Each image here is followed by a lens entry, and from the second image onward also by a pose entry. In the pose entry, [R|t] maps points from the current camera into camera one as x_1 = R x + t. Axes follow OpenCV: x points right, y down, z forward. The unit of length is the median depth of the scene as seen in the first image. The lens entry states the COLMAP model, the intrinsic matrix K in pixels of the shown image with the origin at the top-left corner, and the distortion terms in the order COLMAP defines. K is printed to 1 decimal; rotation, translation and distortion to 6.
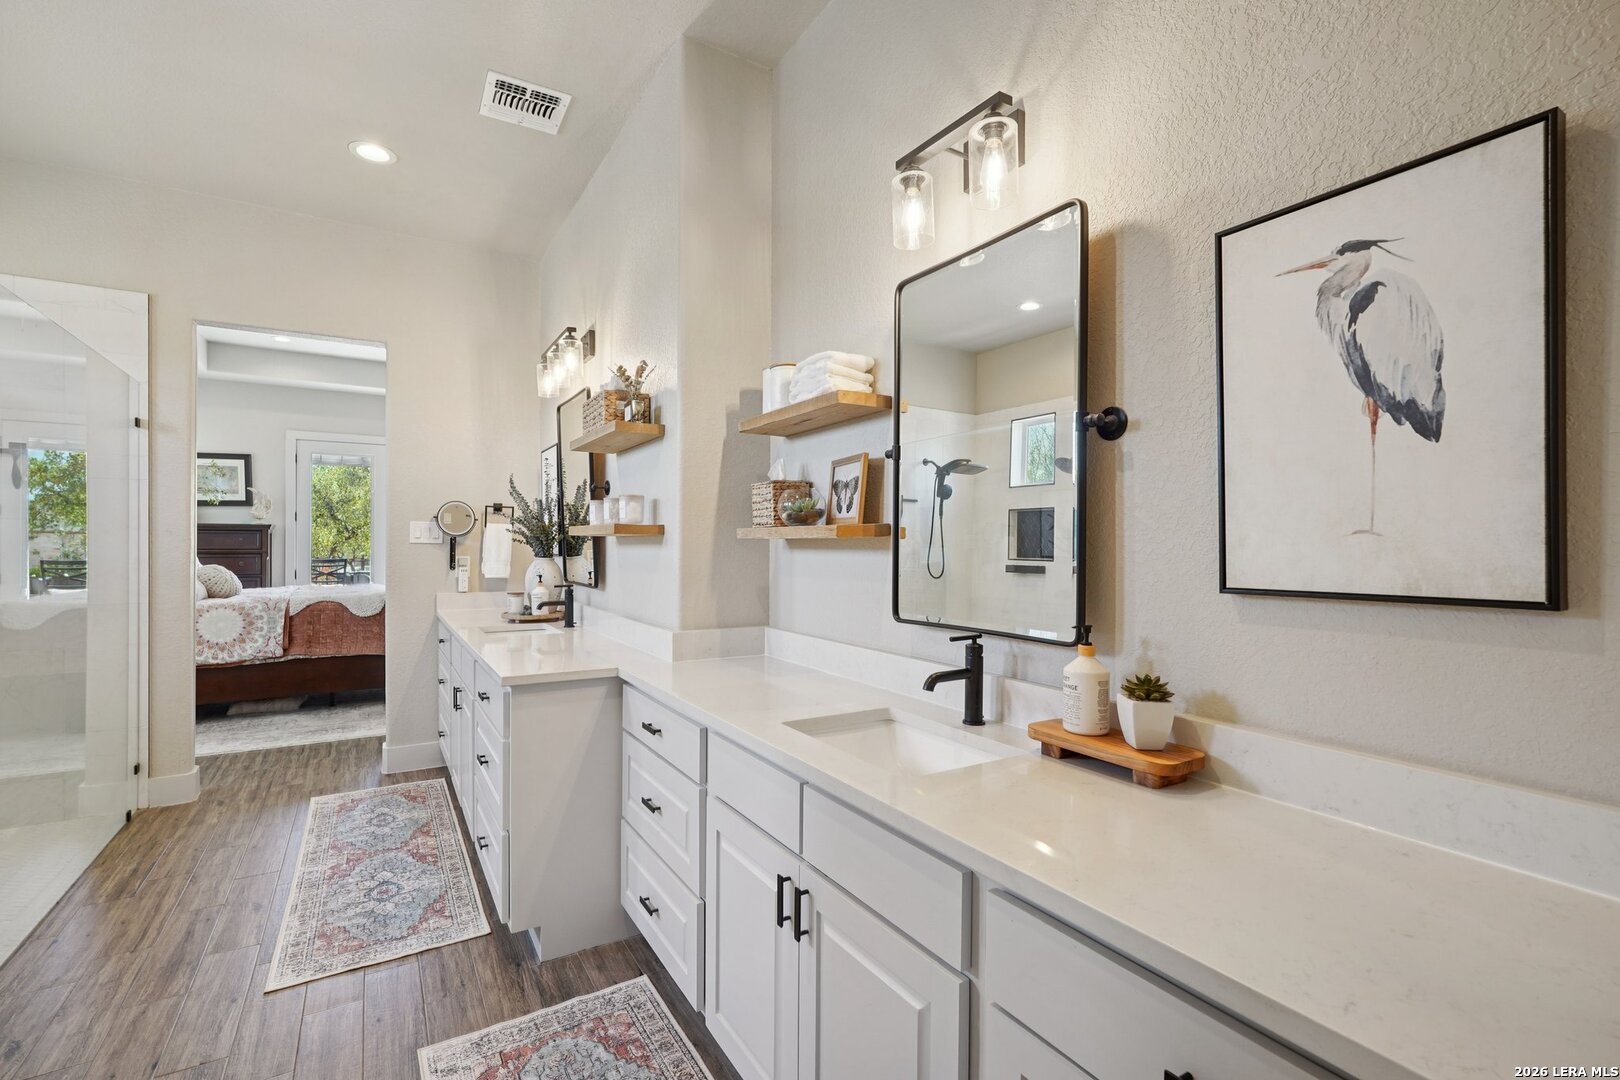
lens RADIAL K [[730.2, 0, 806.4], [0, 730.2, 537.0], [0, 0, 1]] dist [-0.002844, 0.000268]
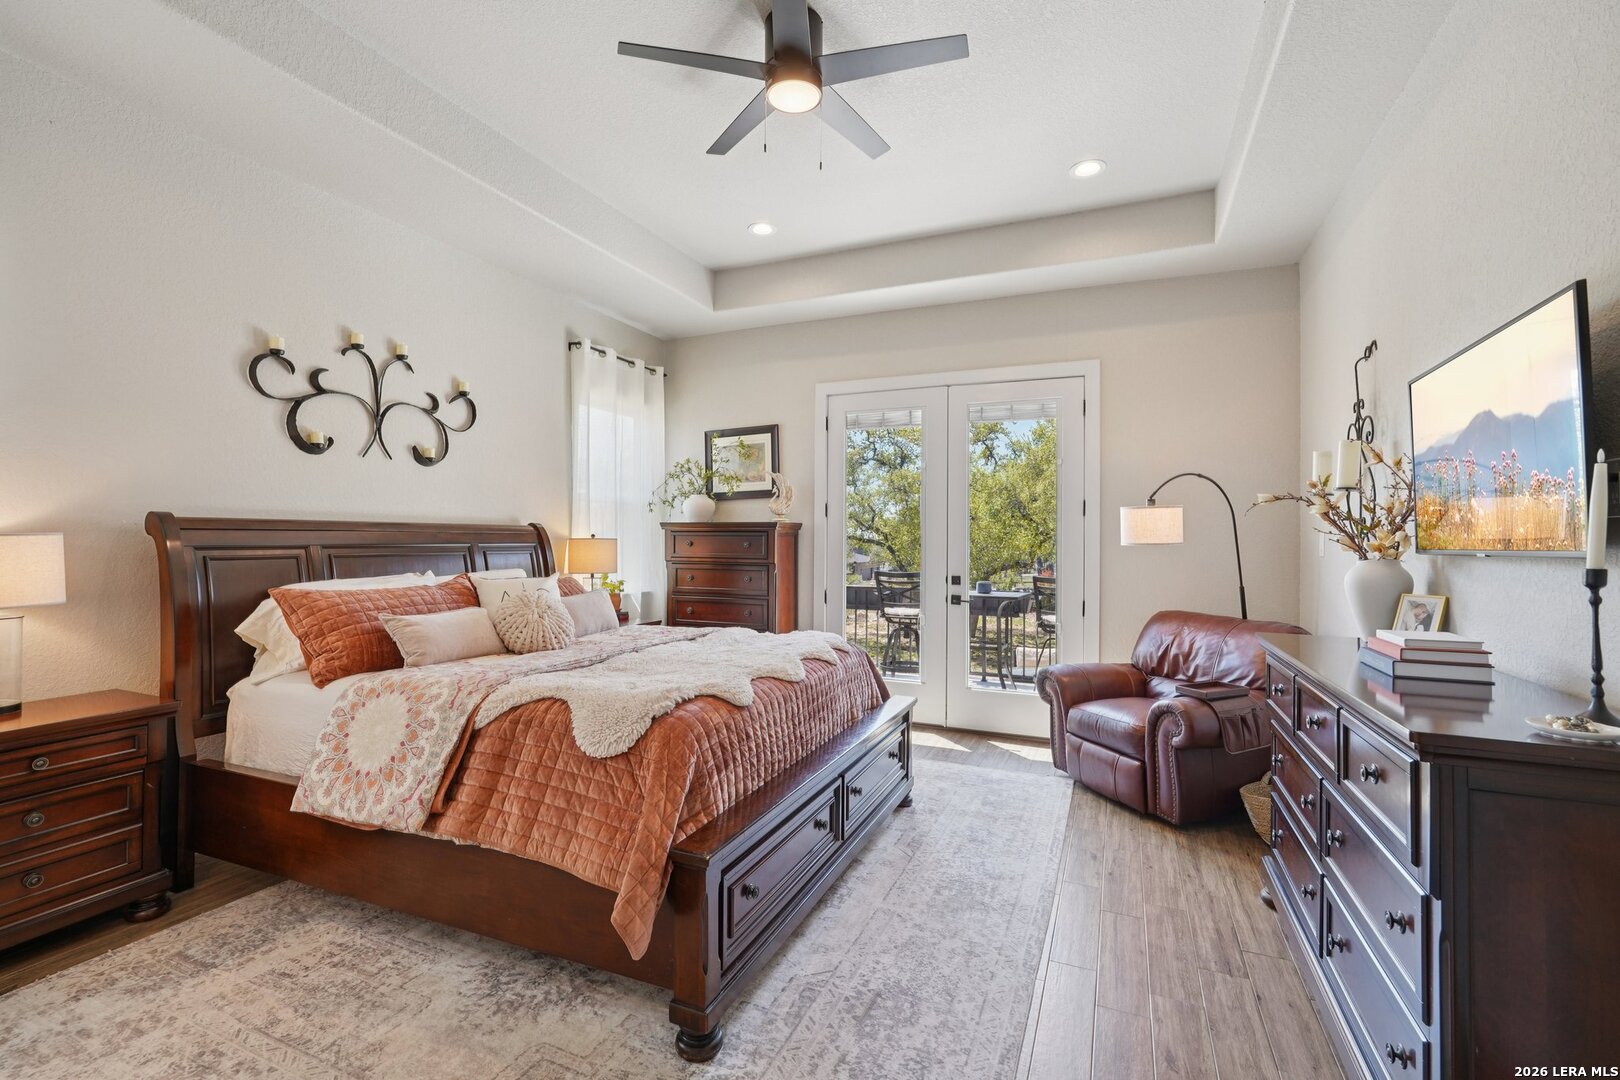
lens RADIAL K [[730.2, 0, 799.2], [0, 730.2, 532.4], [0, 0, 1]] dist [-0.002844, 0.000268]
pose [[0.572013, -0.009779, -0.820186, -0.169646], [0.002149, 0.999943, -0.010423, -0.000949], [0.820242, 0.004199, 0.572002, 0.619847]]
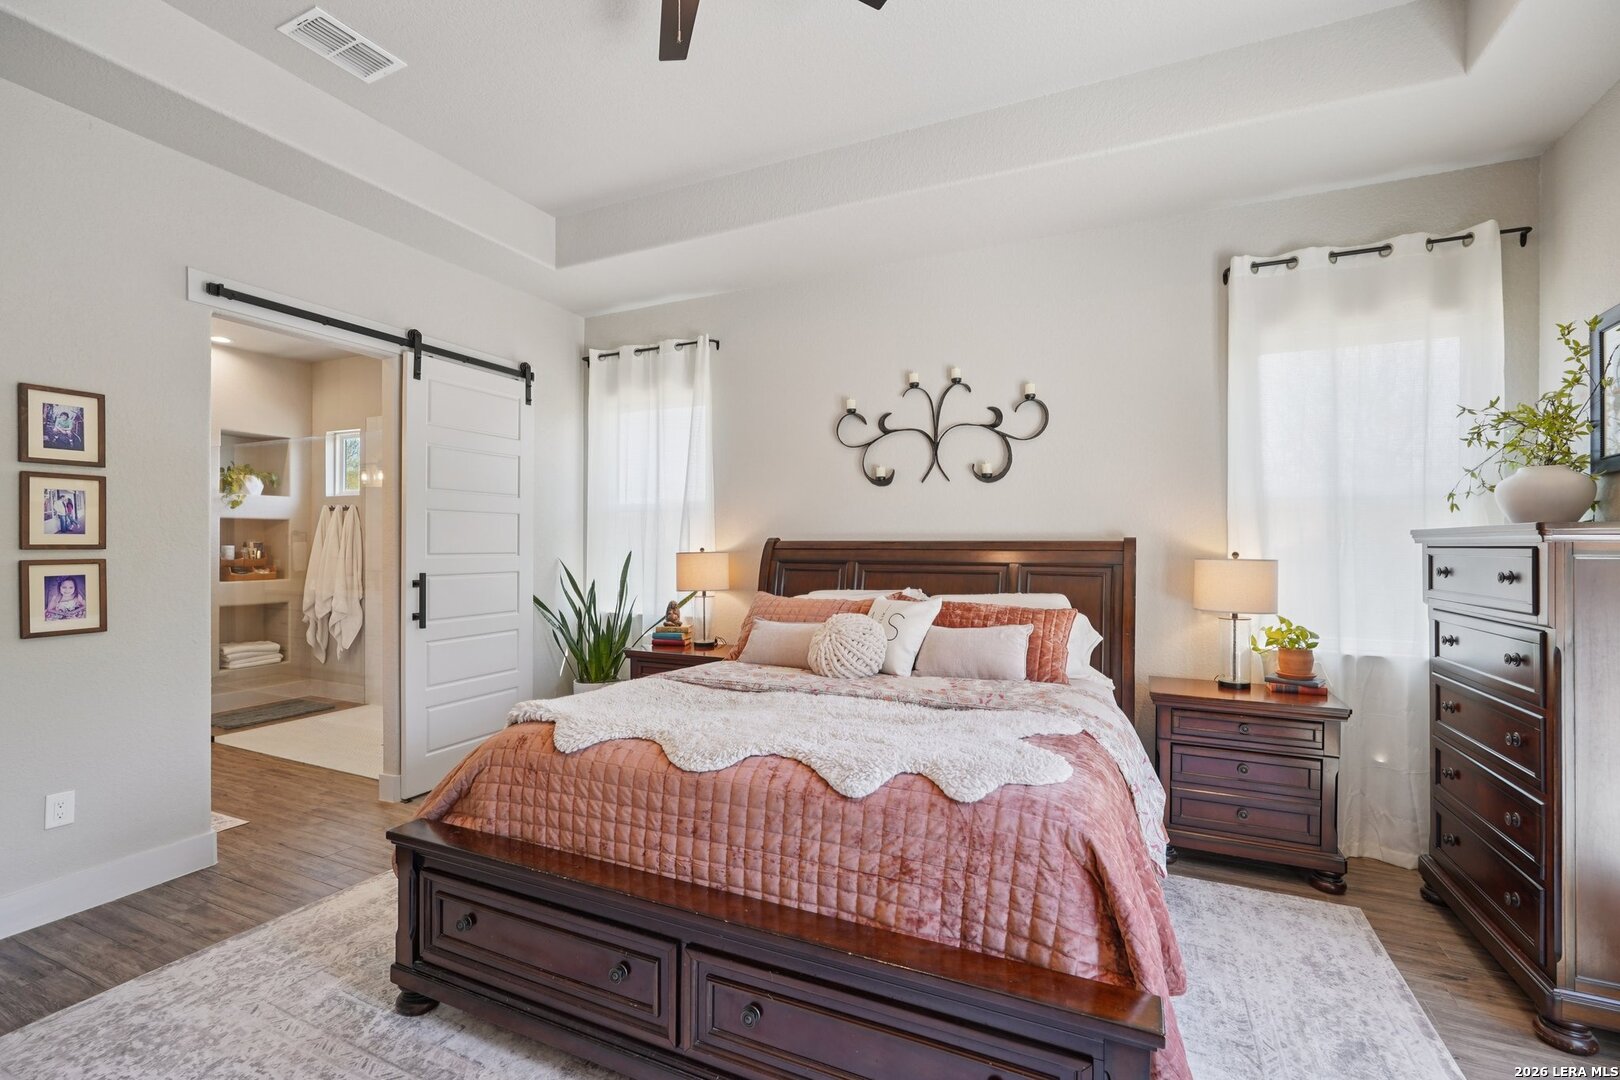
lens RADIAL K [[730.2, 0, 798.0], [0, 730.2, 549.2], [0, 0, 1]] dist [-0.002844, 0.000268]
pose [[-0.836881, -0.011635, -0.547261, -0.330161], [-0.010537, 0.999931, -0.005146, -0.003698], [0.547283, 0.001459, -0.836946, 0.980806]]
